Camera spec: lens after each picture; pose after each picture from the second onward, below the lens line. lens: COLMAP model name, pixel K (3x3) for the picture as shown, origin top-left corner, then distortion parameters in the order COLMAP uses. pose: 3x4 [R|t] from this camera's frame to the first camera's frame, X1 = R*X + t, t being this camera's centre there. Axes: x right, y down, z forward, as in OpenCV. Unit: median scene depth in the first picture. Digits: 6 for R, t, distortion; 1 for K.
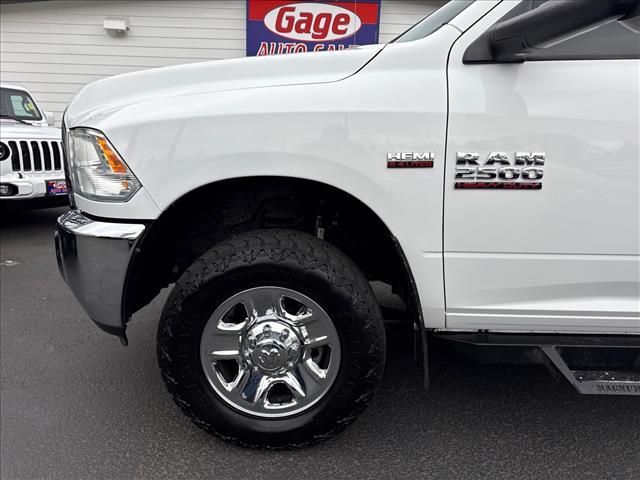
lens RADIAL K [[477.1, 0, 320.0], [0, 477.1, 240.0], [0, 0, 1]] dist [0.000203, -0.004870]
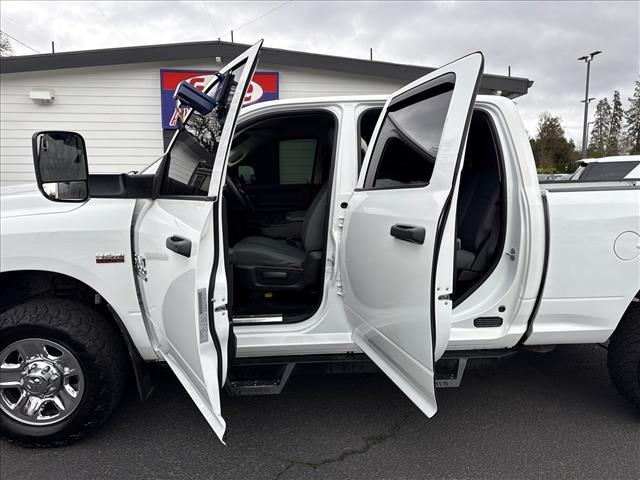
lens RADIAL K [[457.0, 0, 320.0], [0, 457.0, 240.0], [0, 0, 1]] dist [0.120068, -0.142538]
pose [[0.997361, -0.037533, 0.062154, 0.715224], [0.041310, 0.997304, -0.060645, -0.088263], [-0.059711, 0.063053, 0.996222, -0.572164]]
